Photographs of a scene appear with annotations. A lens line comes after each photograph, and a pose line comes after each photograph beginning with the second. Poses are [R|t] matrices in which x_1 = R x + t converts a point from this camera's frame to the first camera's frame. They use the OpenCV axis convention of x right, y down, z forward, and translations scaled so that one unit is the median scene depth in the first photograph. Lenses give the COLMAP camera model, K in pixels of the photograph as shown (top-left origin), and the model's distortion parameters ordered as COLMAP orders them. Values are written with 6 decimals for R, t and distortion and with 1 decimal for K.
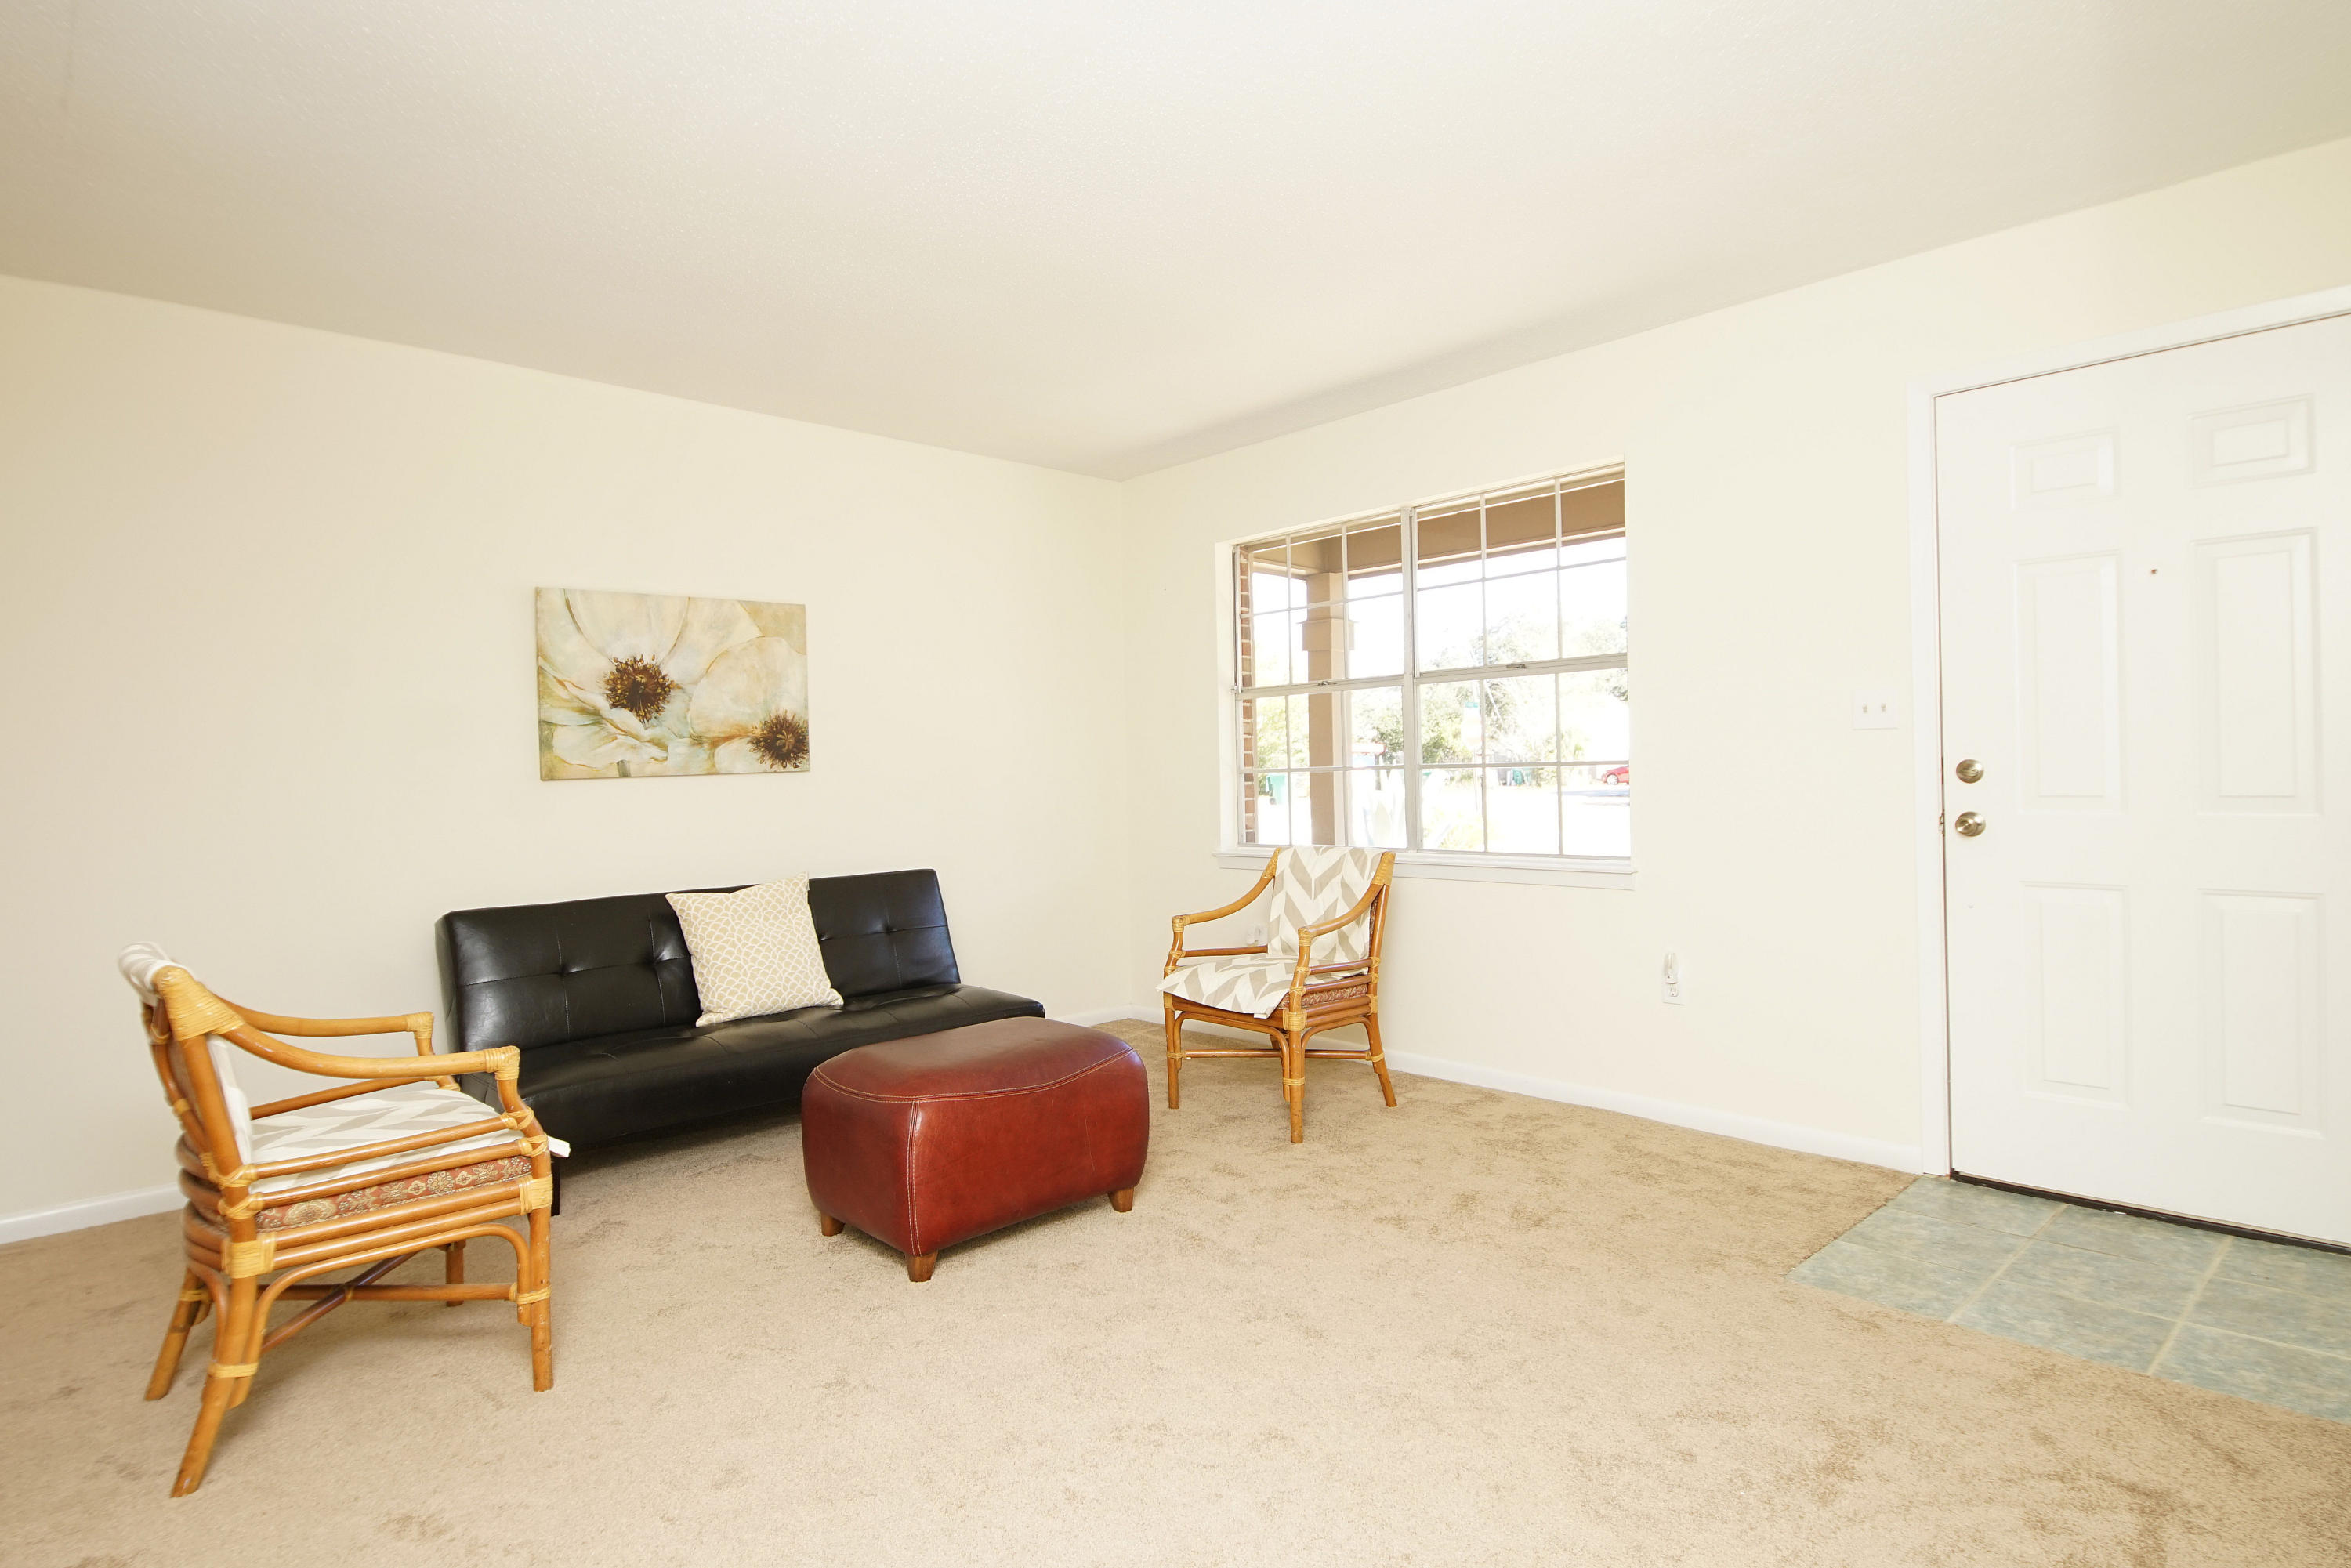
lens RADIAL K [[1255.7, 0, 1158.4], [0, 1255.7, 773.1], [0, 0, 1]] dist [0.040156, -0.033728]
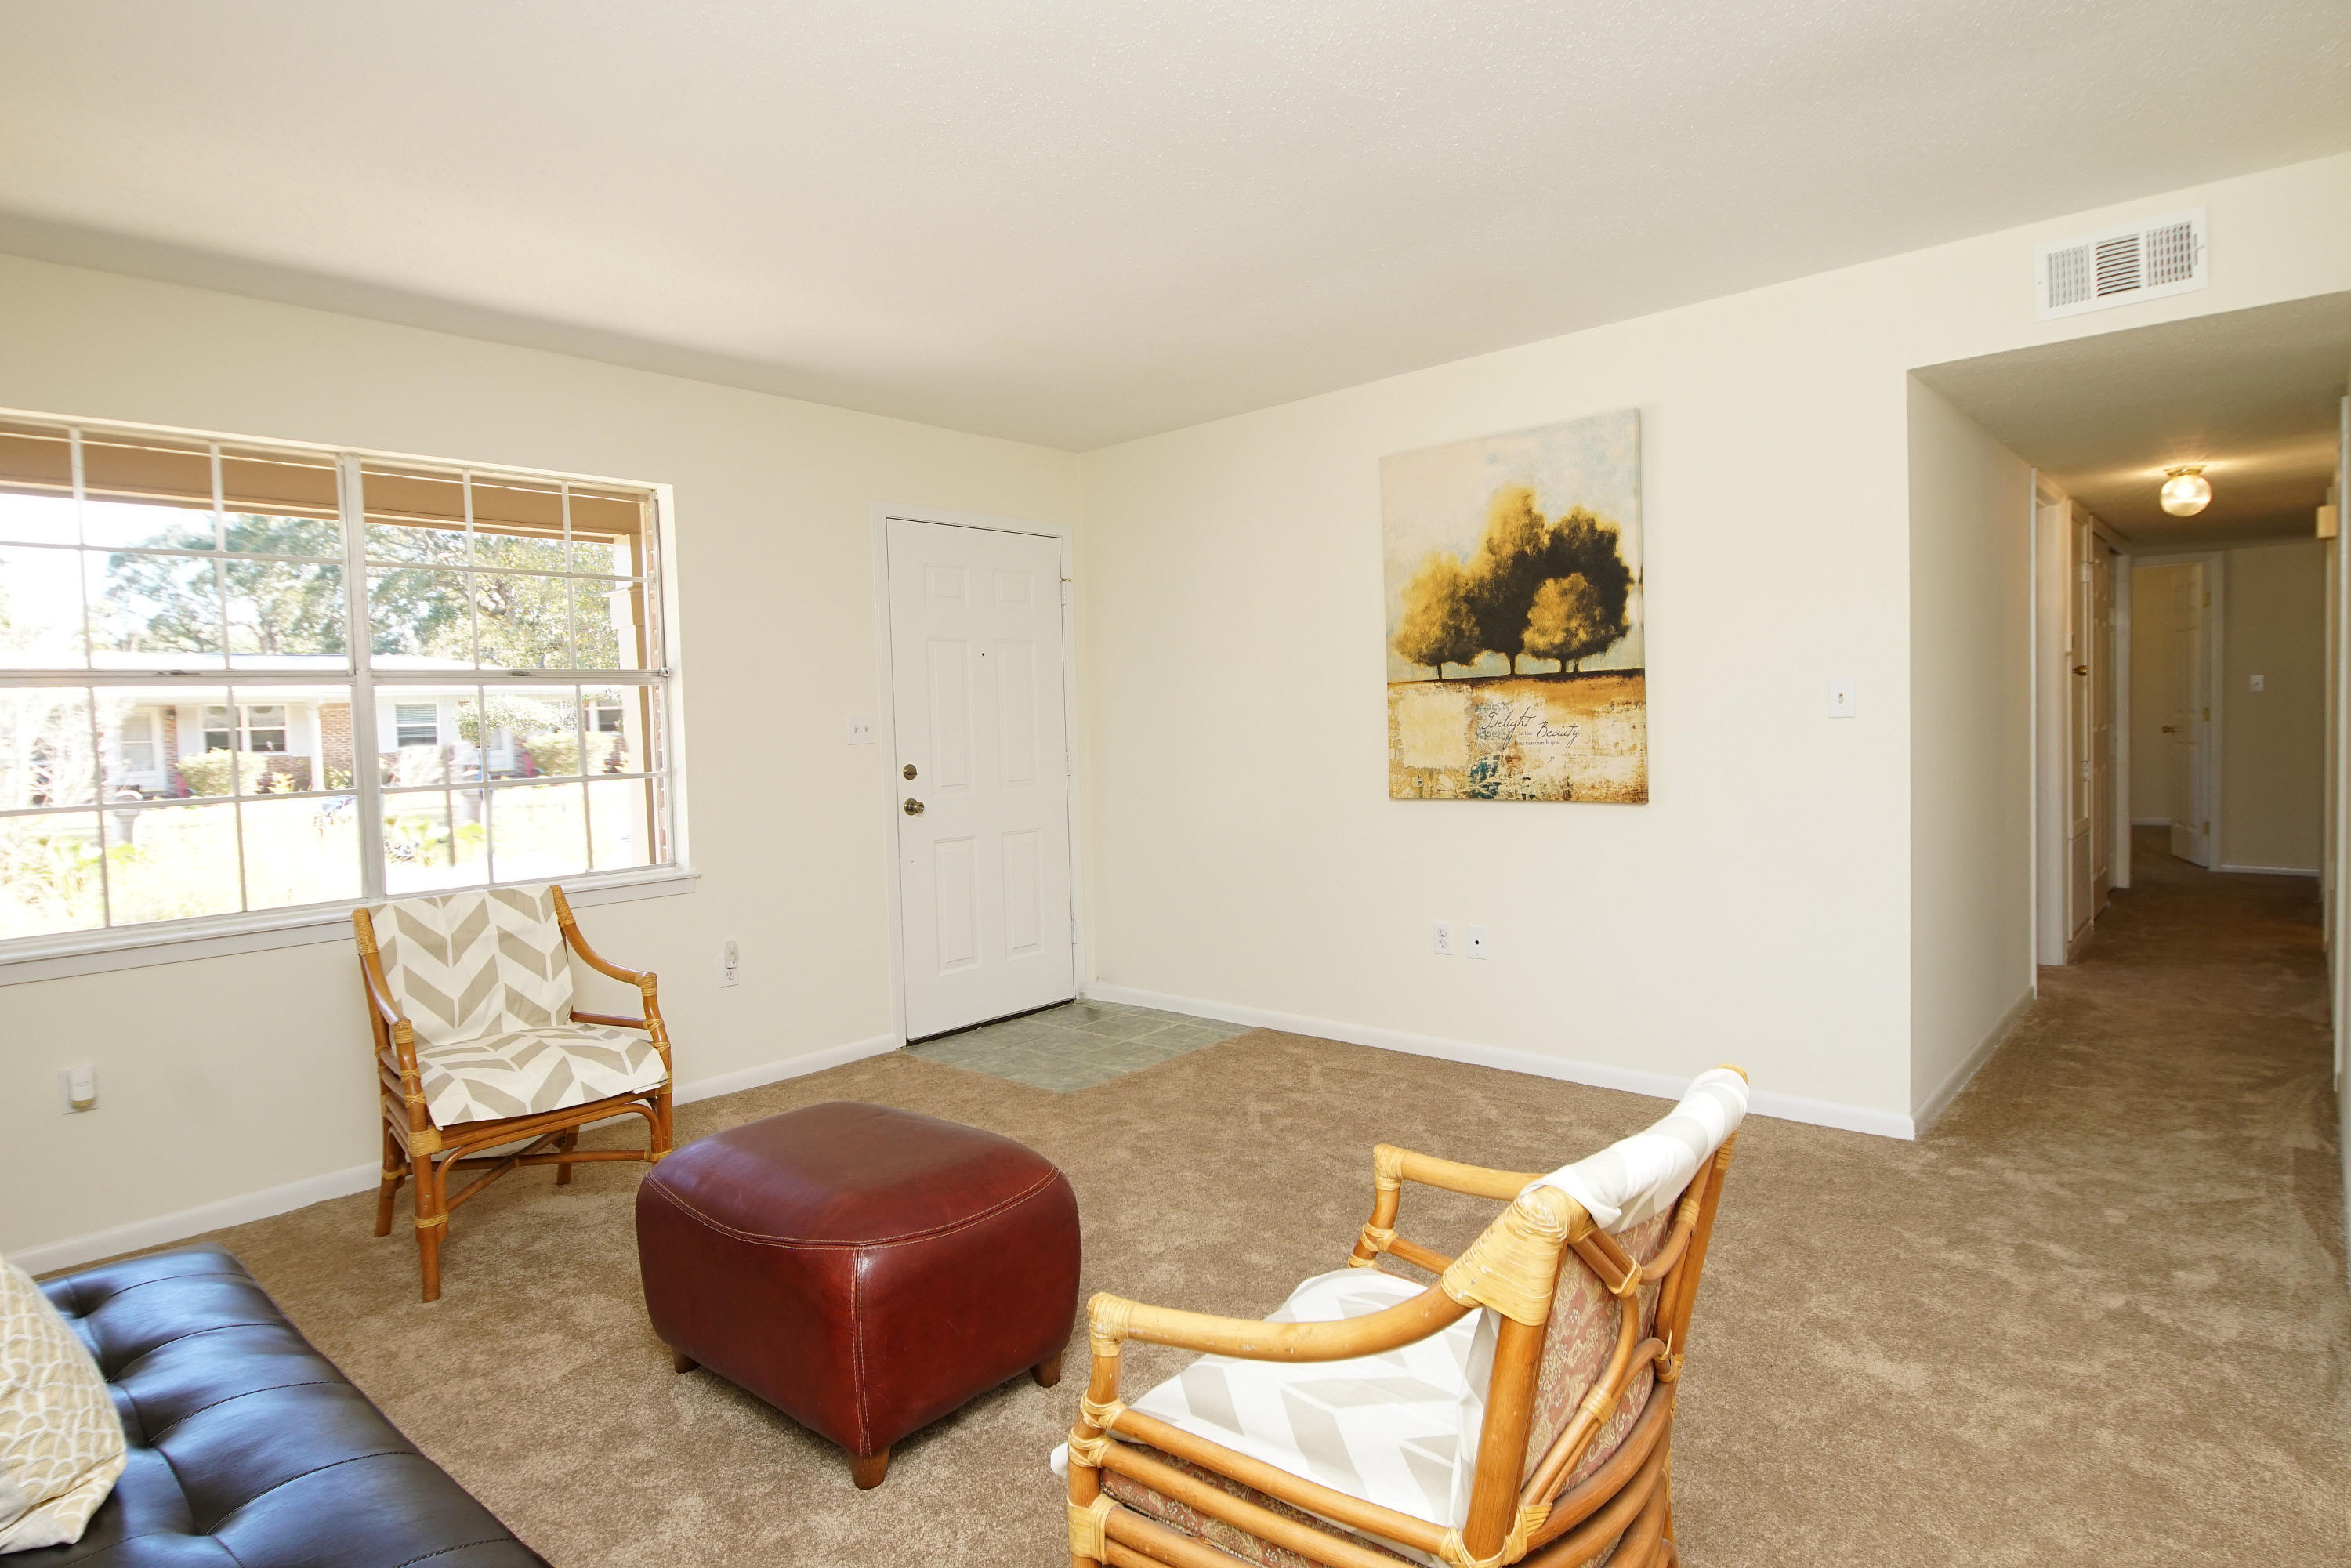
lens RADIAL K [[1255.7, 0, 1158.4], [0, 1255.7, 773.1], [0, 0, 1]] dist [0.040156, -0.033728]
pose [[-0.108349, -0.017104, 0.993966, -0.874991], [0.031693, 0.999284, 0.020650, -0.021783], [-0.993608, 0.033739, -0.107729, 0.859939]]
